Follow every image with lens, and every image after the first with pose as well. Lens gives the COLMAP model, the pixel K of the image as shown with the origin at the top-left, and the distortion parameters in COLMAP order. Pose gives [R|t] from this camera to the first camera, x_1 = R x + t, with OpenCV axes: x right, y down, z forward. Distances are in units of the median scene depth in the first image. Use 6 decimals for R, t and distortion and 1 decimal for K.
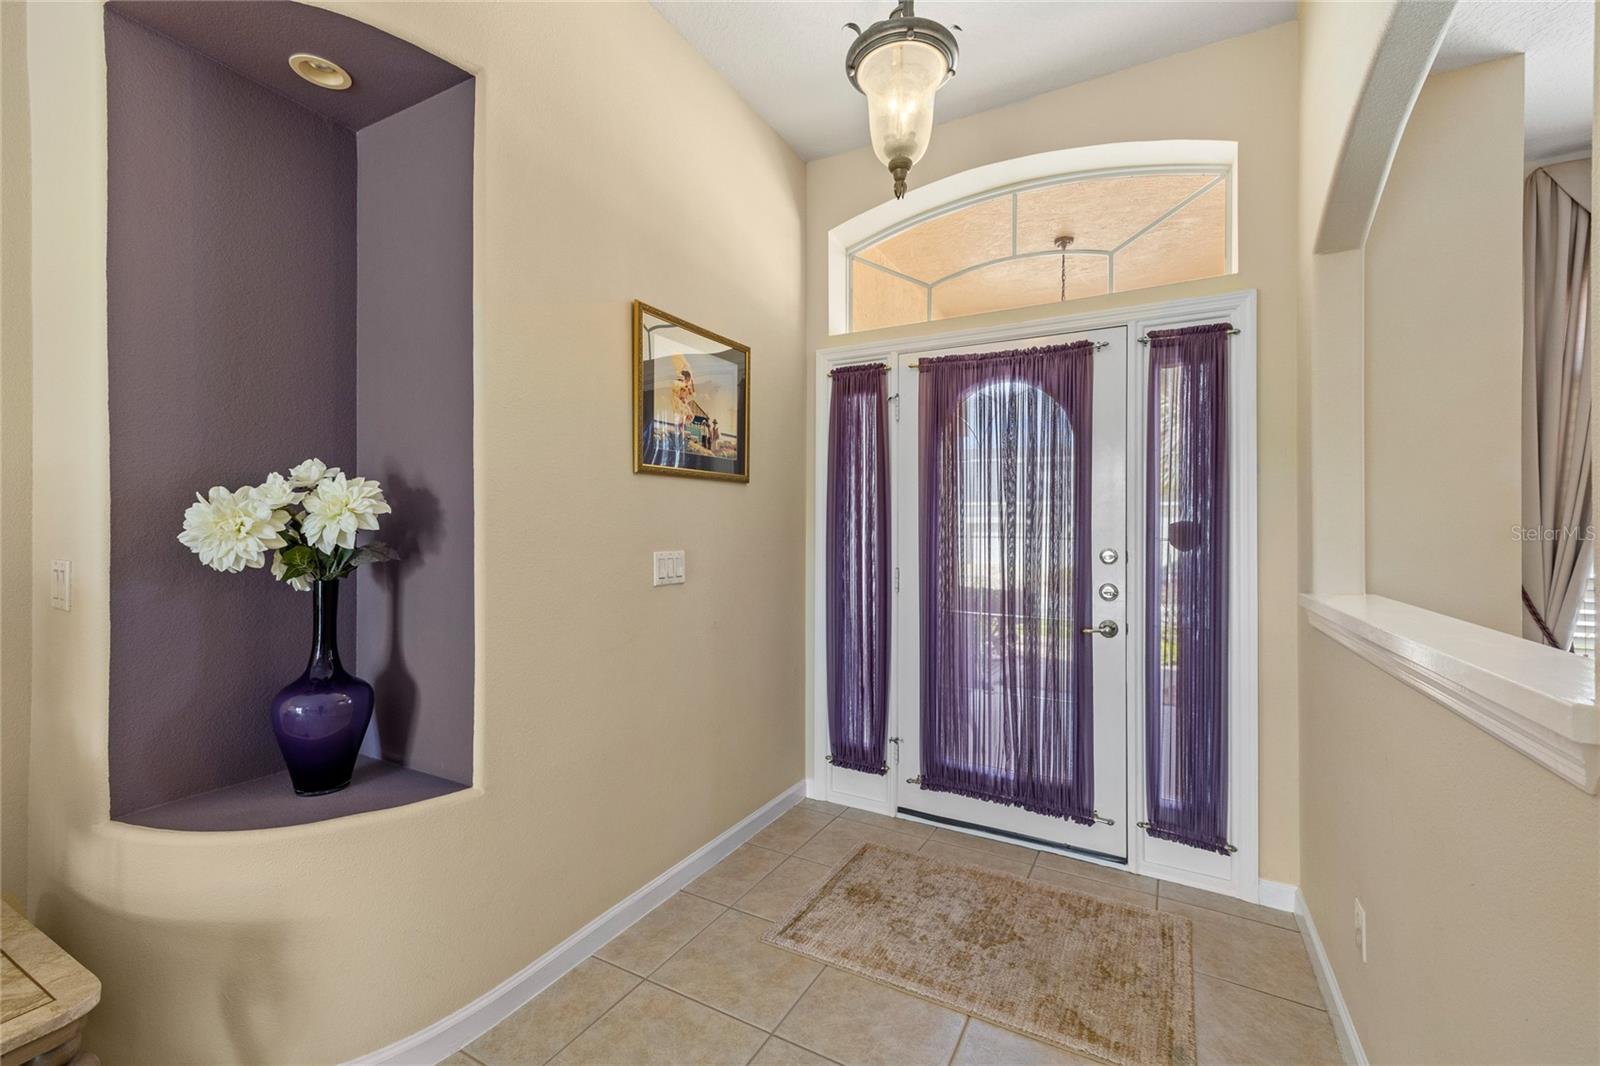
lens RADIAL K [[676.8, 0, 803.6], [0, 676.8, 540.6], [0, 0, 1]] dist [-0.002337, -0.000231]
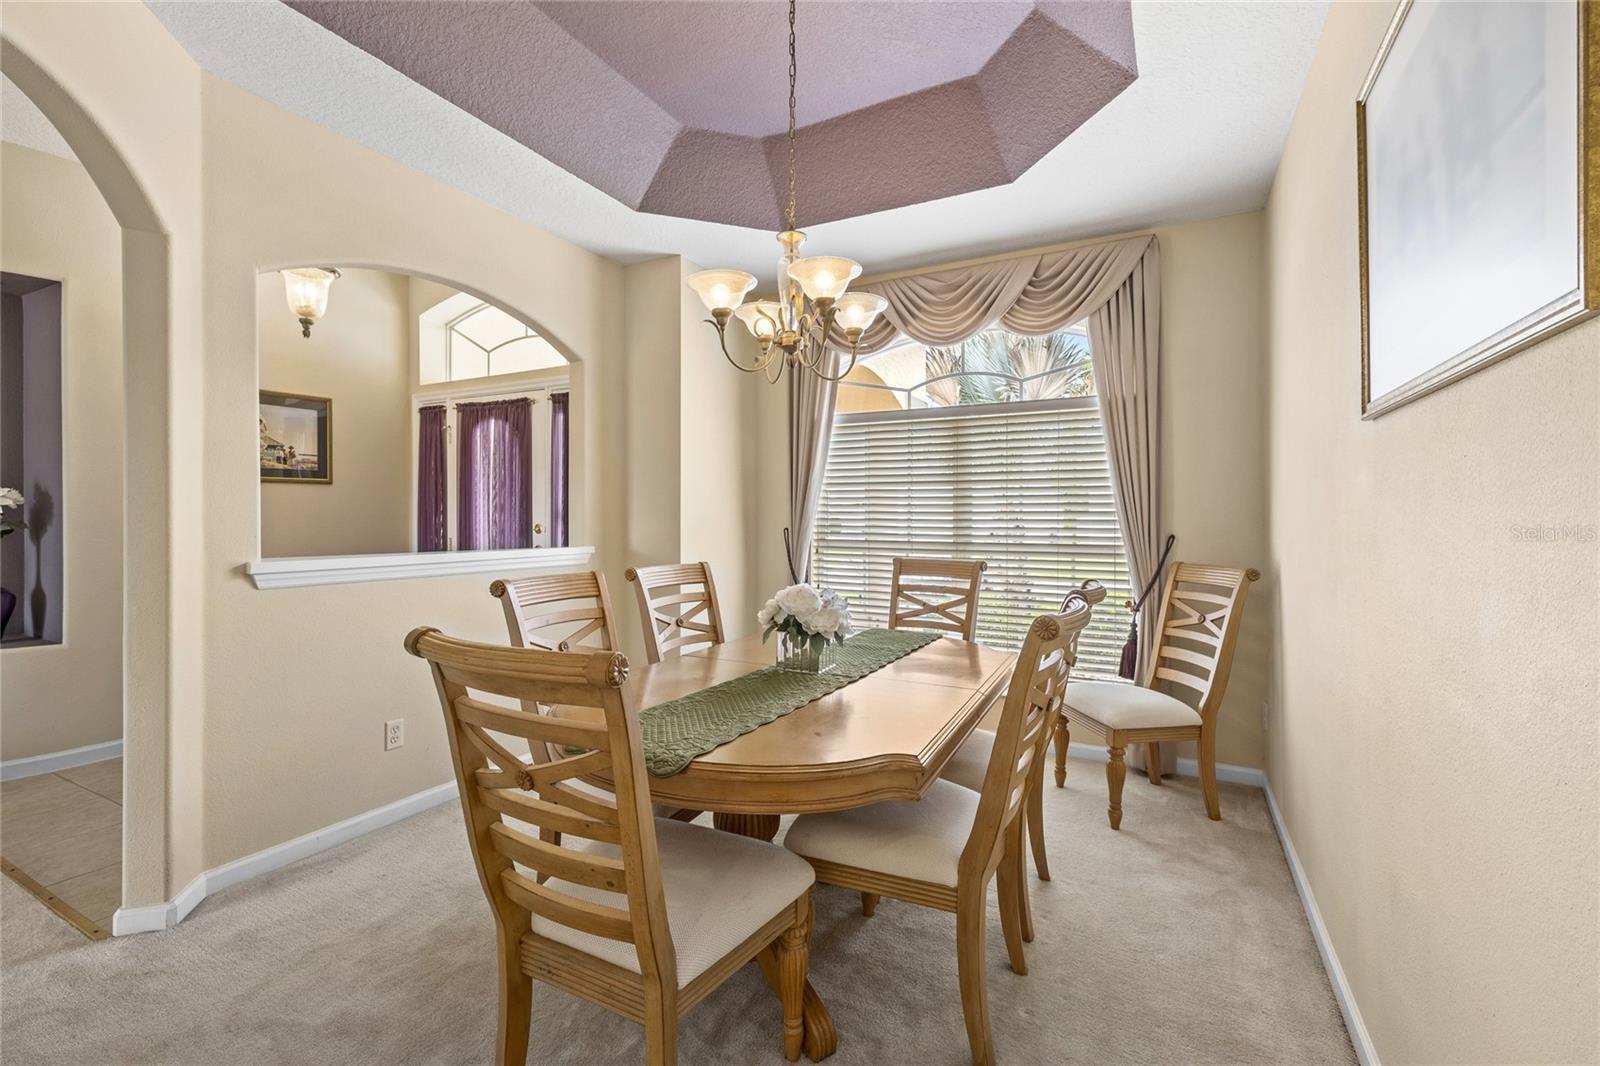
lens RADIAL K [[676.8, 0, 803.0], [0, 676.8, 530.3], [0, 0, 1]] dist [-0.002337, -0.000231]
pose [[0.999441, -0.006697, 0.032765, 1.026960], [0.006523, 0.999964, 0.005425, 0.024074], [-0.032800, -0.005209, 0.999448, -0.662225]]
